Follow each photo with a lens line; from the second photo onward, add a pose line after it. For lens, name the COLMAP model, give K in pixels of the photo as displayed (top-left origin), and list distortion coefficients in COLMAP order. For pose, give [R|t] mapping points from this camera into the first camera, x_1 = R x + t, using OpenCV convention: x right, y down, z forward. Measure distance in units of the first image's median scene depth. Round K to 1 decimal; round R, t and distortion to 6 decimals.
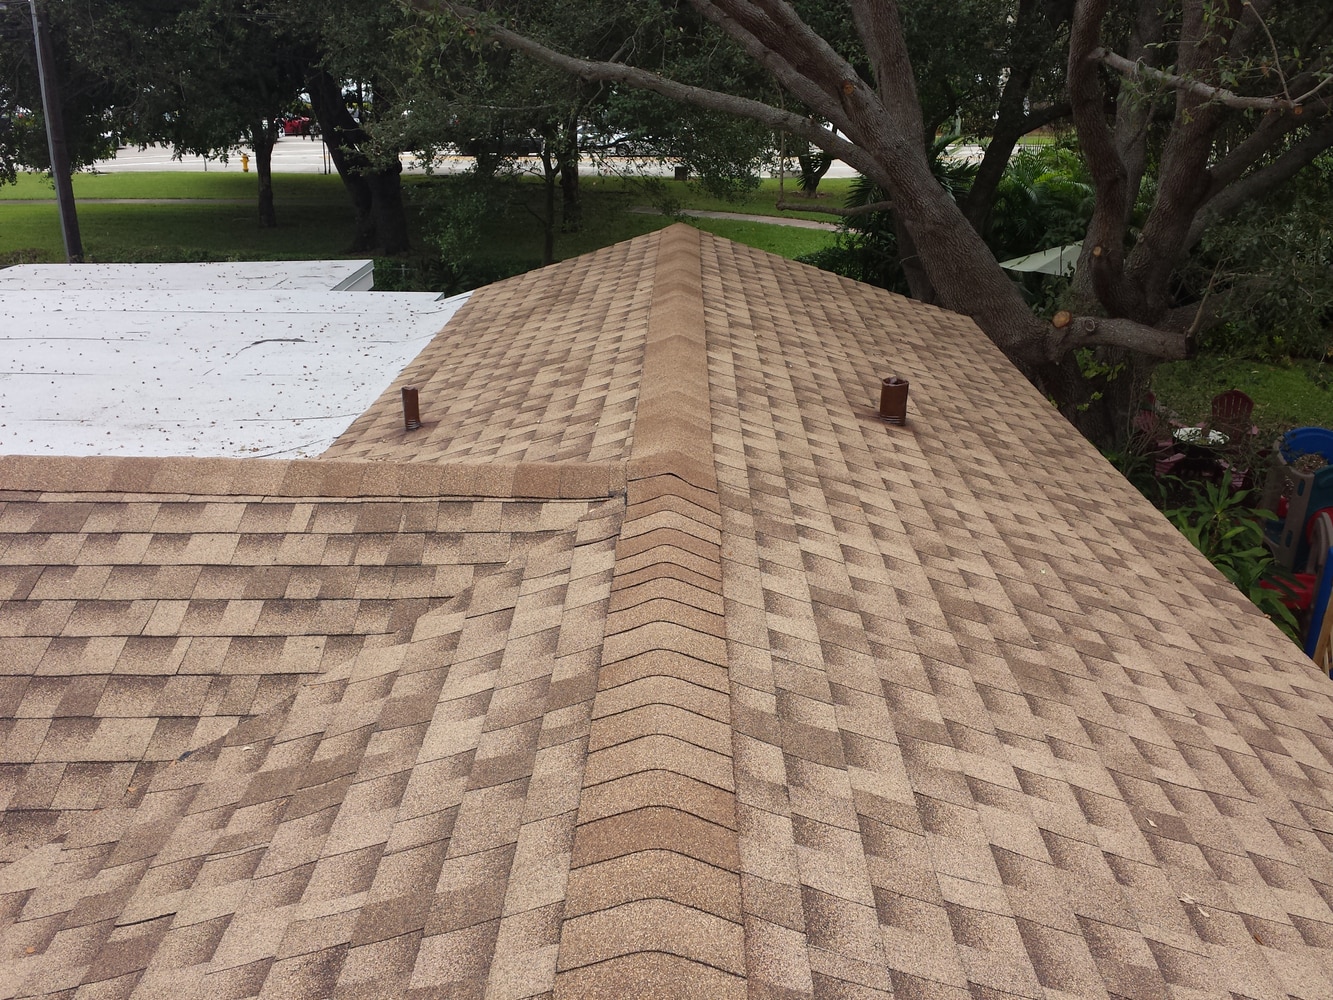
lens RADIAL K [[1193.6, 0, 674.0], [0, 1193.6, 504.1], [0, 0, 1]] dist [0.059016, -0.176079]
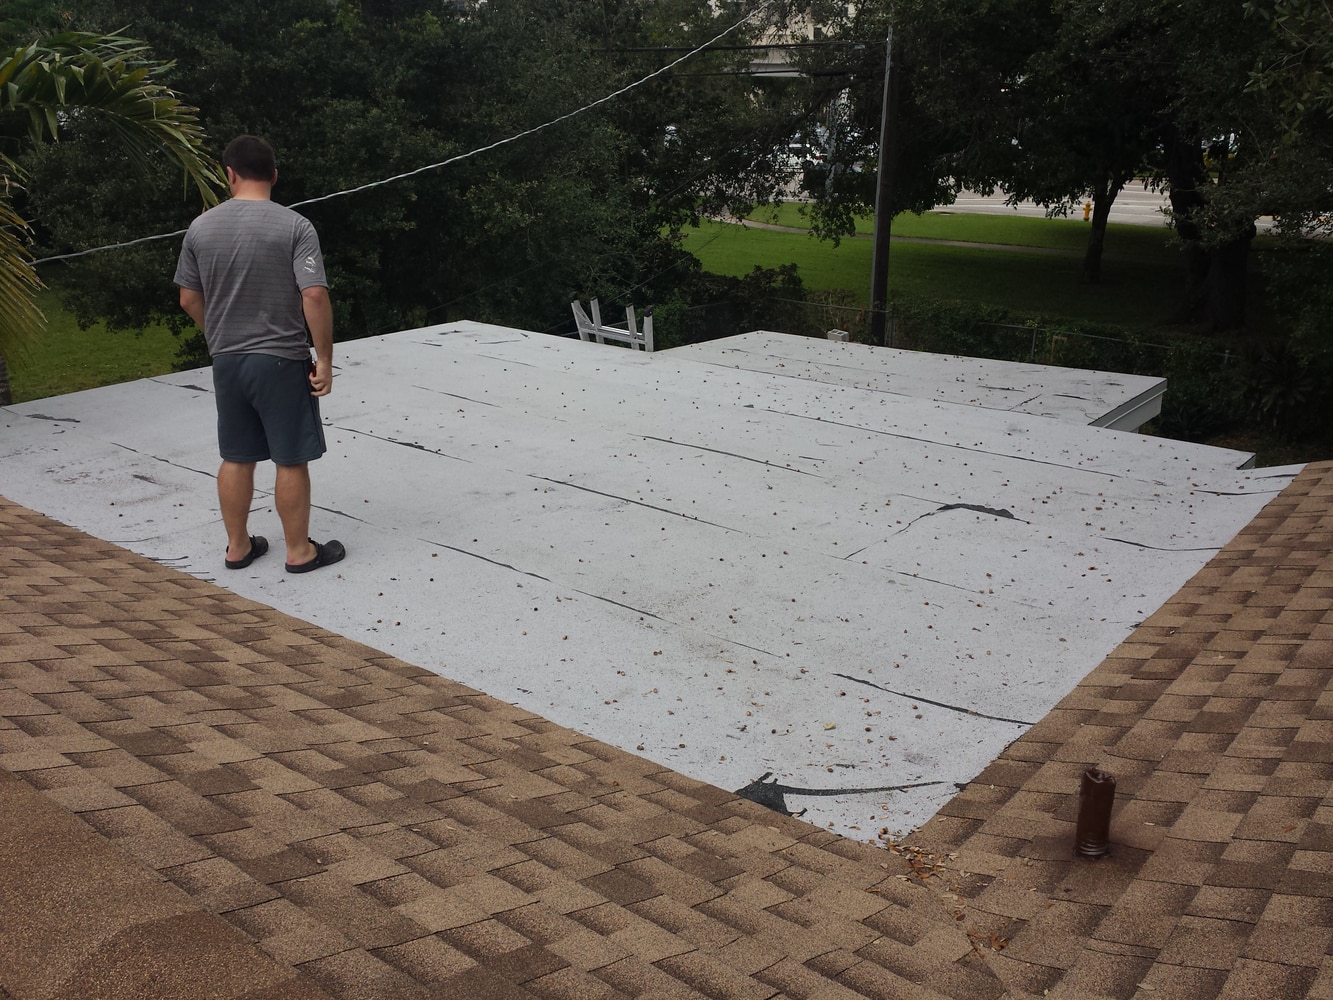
lens RADIAL K [[1193.6, 0, 674.0], [0, 1193.6, 504.1], [0, 0, 1]] dist [0.059016, -0.176079]
pose [[0.787713, 0.191665, -0.585468, -0.031858], [-0.211231, 0.976789, 0.035573, -0.063687], [0.578697, 0.095648, 0.809915, 0.169819]]
